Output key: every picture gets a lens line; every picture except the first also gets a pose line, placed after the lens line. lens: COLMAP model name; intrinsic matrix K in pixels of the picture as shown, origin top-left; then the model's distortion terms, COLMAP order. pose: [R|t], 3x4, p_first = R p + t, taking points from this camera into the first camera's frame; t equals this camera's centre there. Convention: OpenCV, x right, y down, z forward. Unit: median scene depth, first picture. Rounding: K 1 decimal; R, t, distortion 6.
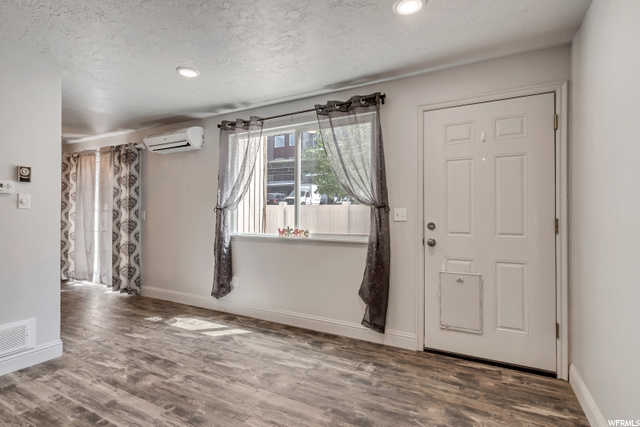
lens RADIAL K [[308.1, 0, 321.6], [0, 308.1, 214.4], [0, 0, 1]] dist [-0.001645, -0.000474]
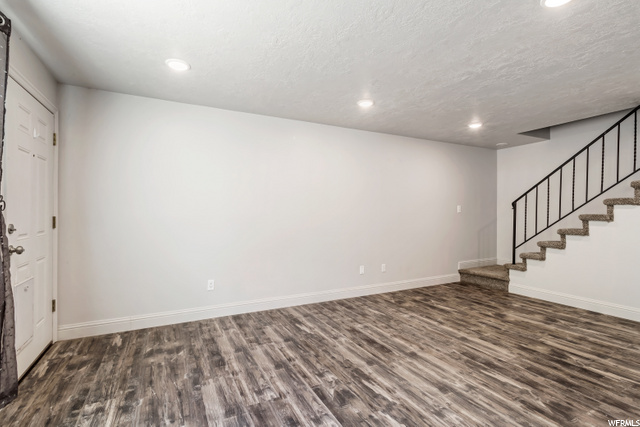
lens RADIAL K [[308.1, 0, 320.9], [0, 308.1, 214.7], [0, 0, 1]] dist [-0.001645, -0.000474]
pose [[-0.823791, -0.006372, 0.566857, -0.854442], [-0.007082, 0.999974, 0.000948, -0.000623], [-0.566849, -0.003234, -0.823815, 1.451056]]
